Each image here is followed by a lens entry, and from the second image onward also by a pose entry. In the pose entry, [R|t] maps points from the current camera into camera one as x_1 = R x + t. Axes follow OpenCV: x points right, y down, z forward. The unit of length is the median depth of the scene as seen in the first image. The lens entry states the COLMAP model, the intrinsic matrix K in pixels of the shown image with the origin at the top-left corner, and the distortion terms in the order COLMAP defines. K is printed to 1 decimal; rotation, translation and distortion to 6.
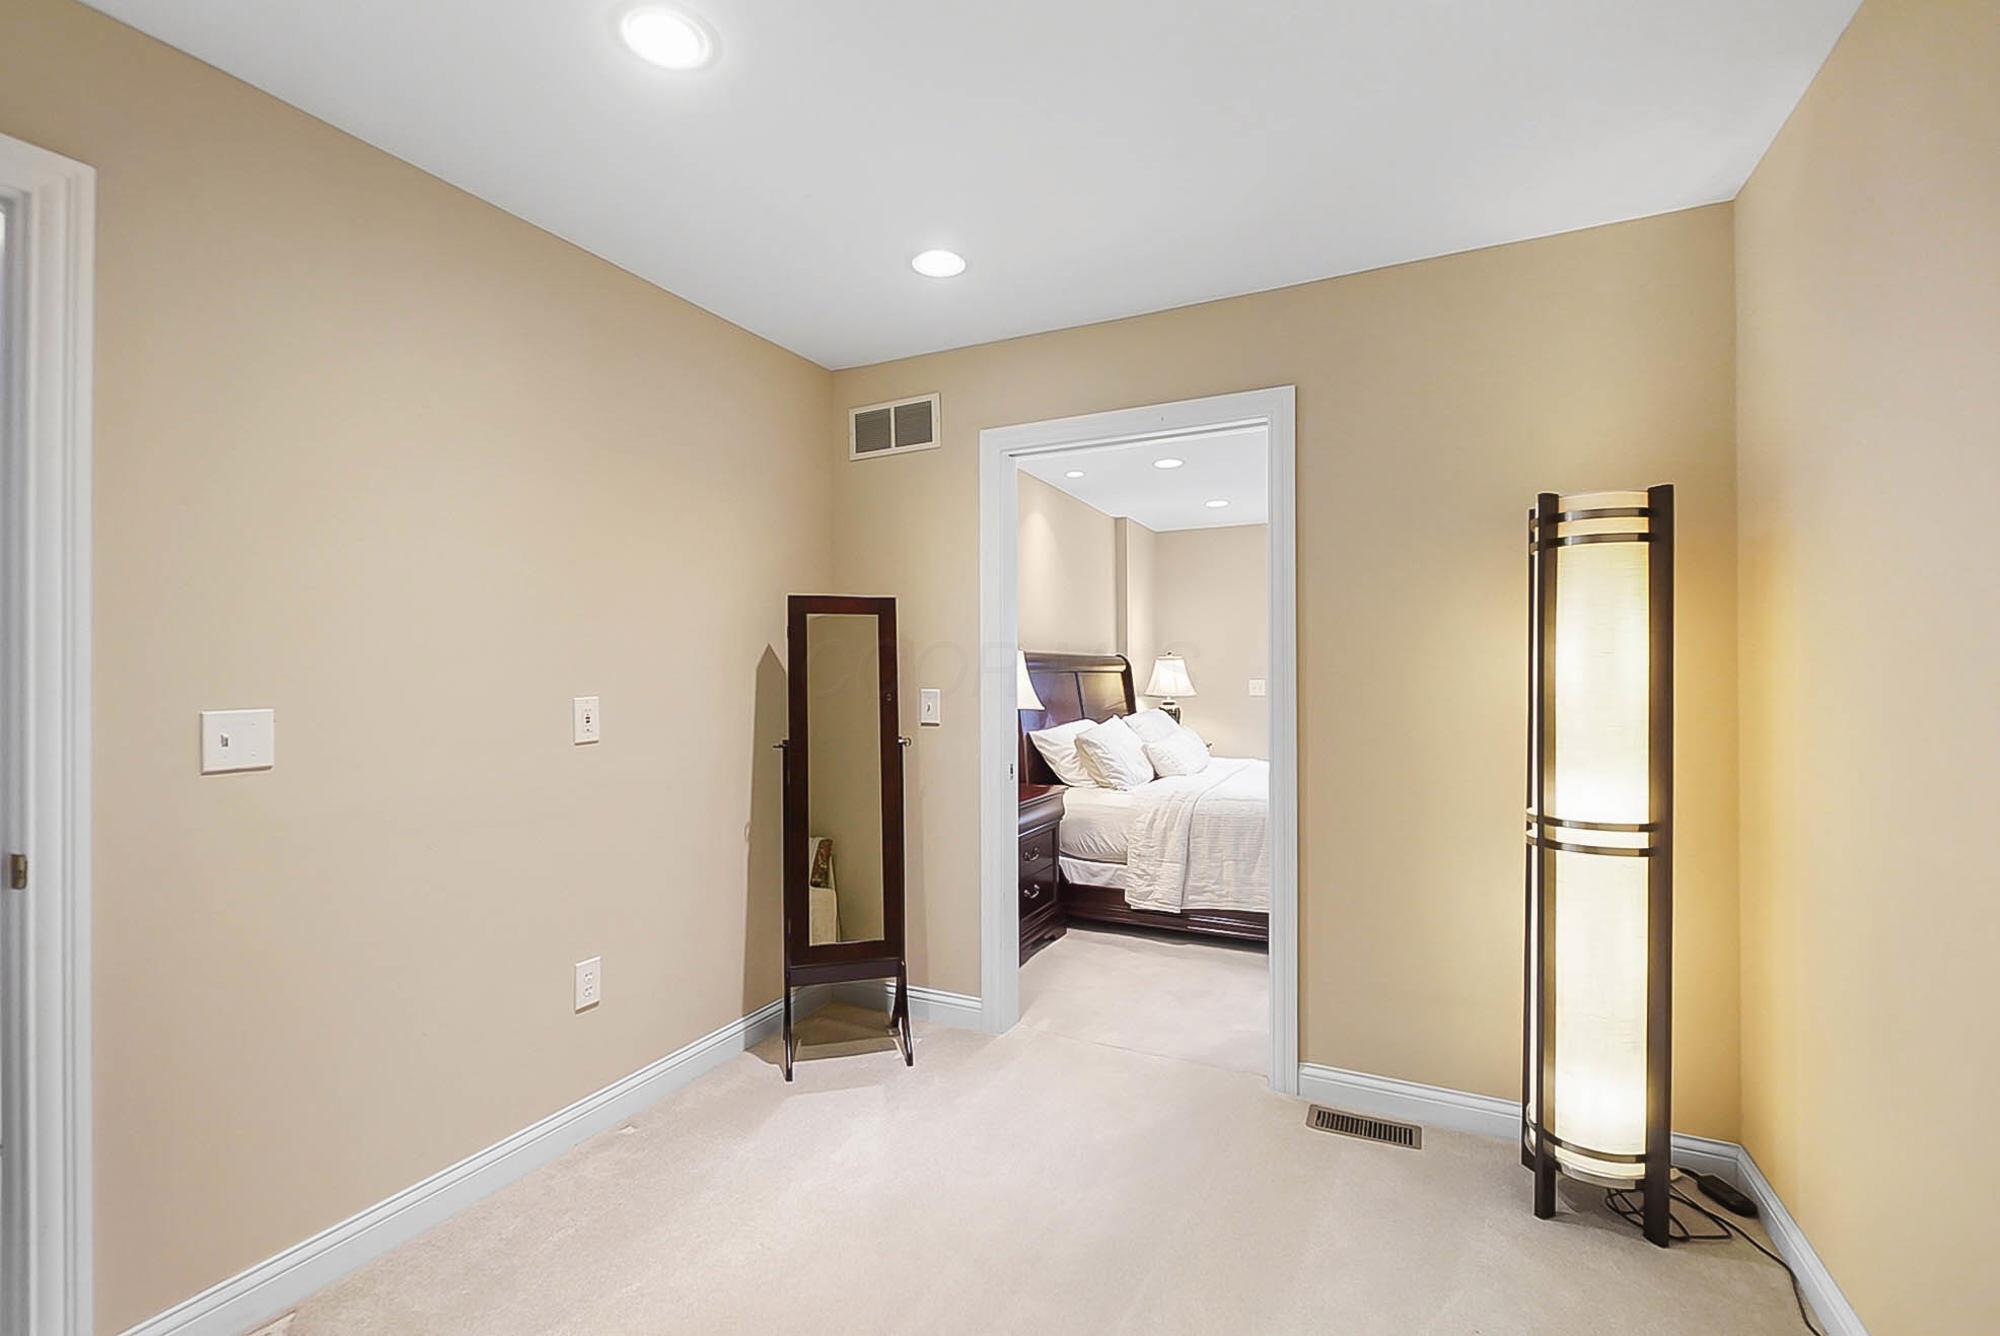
lens RADIAL K [[866.2, 0, 993.7], [0, 866.2, 678.4], [0, 0, 1]] dist [0.000135, -0.000335]
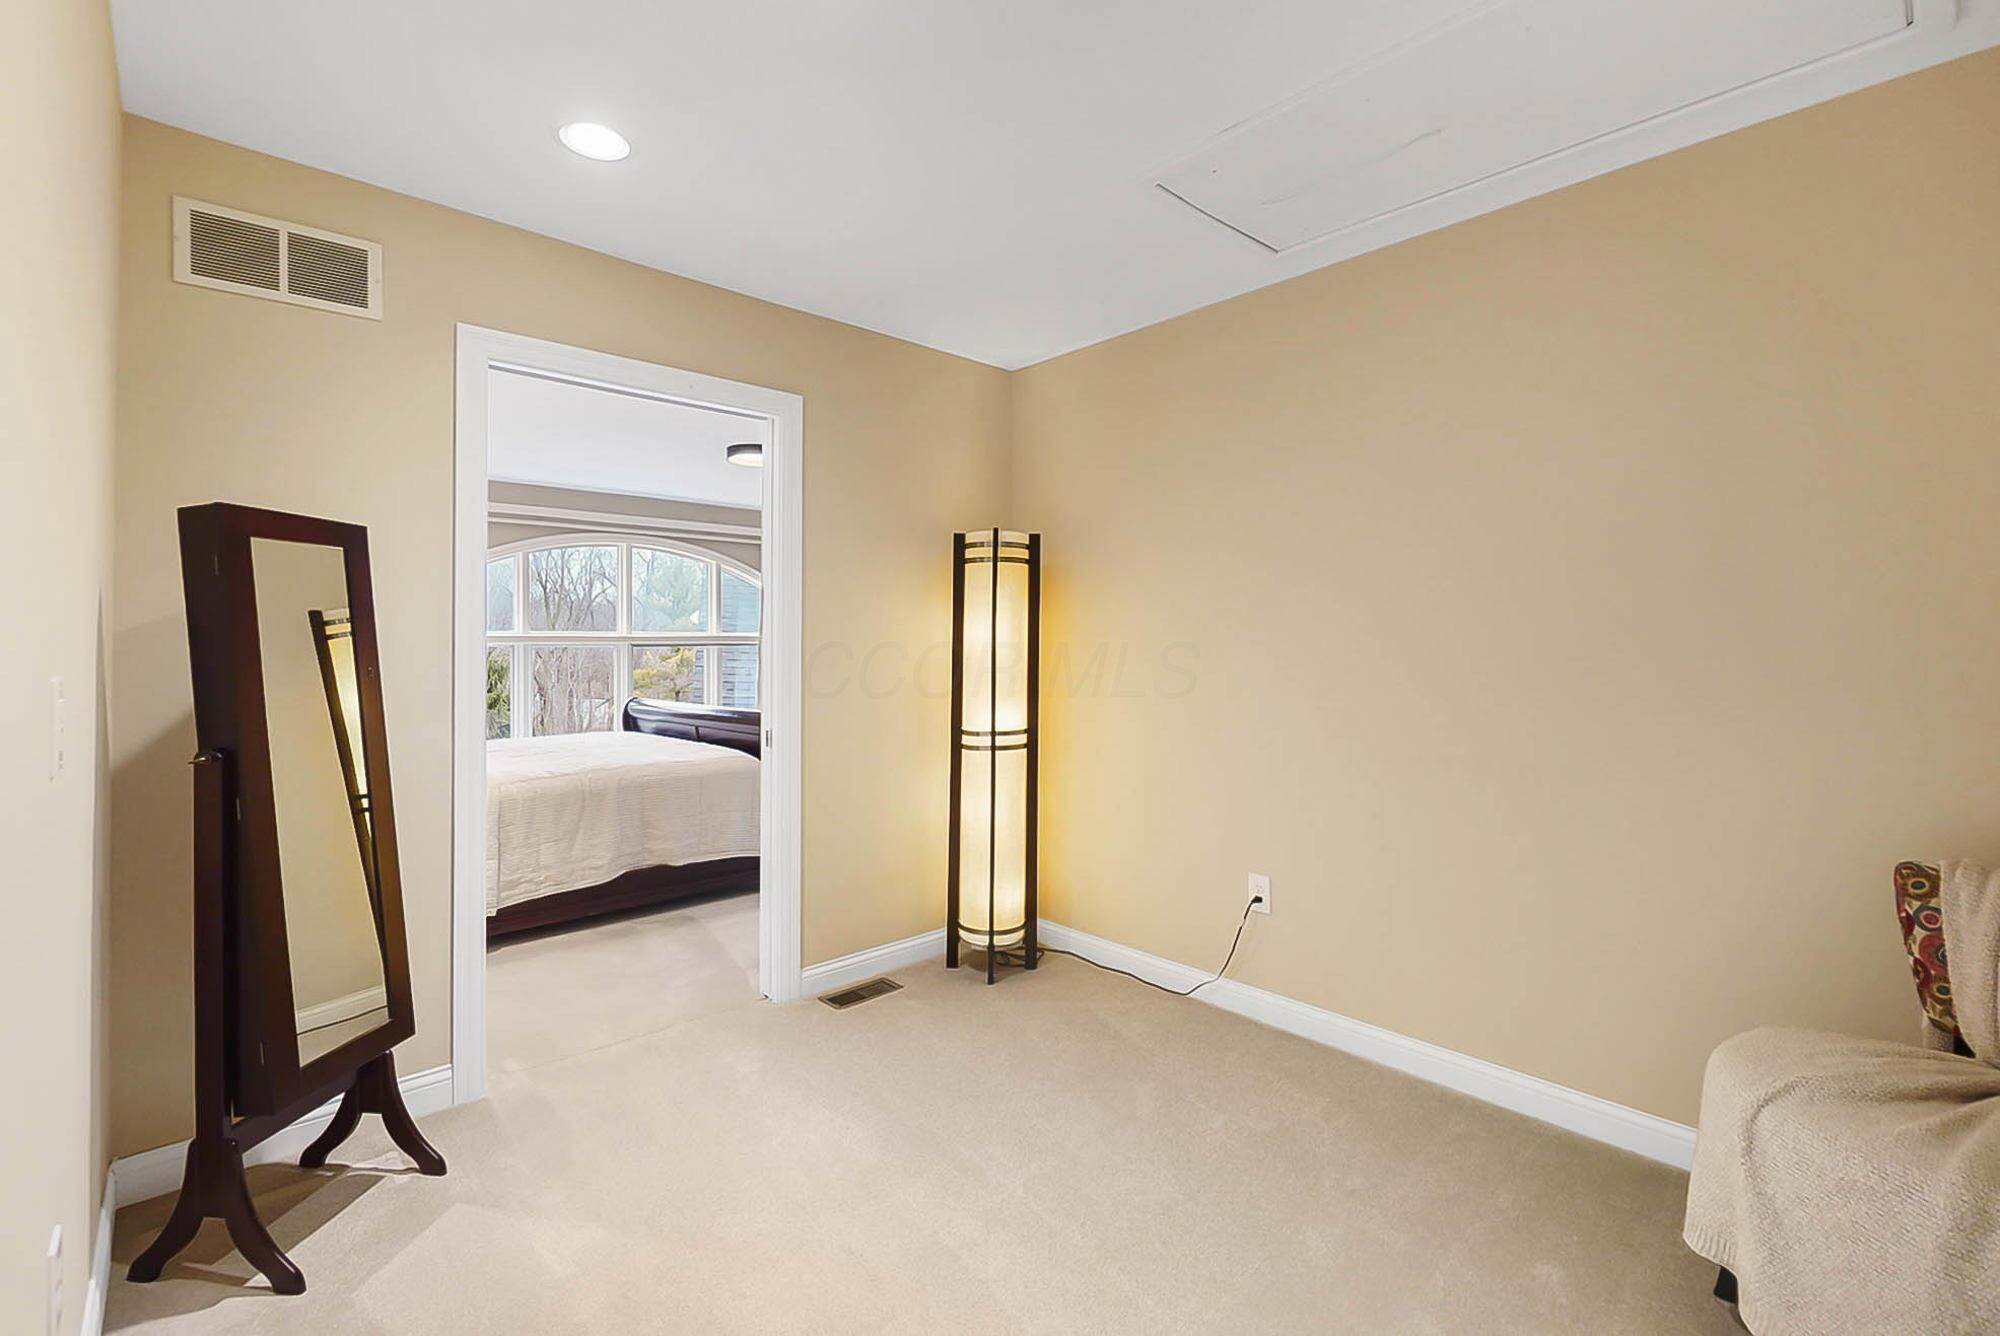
lens RADIAL K [[866.2, 0, 1000.6], [0, 866.2, 654.2], [0, 0, 1]] dist [0.000135, -0.000335]
pose [[0.364335, -0.005449, 0.931252, -0.661308], [0.006278, 0.999975, 0.003395, 0.010929], [-0.931247, 0.004610, 0.364360, 0.321275]]
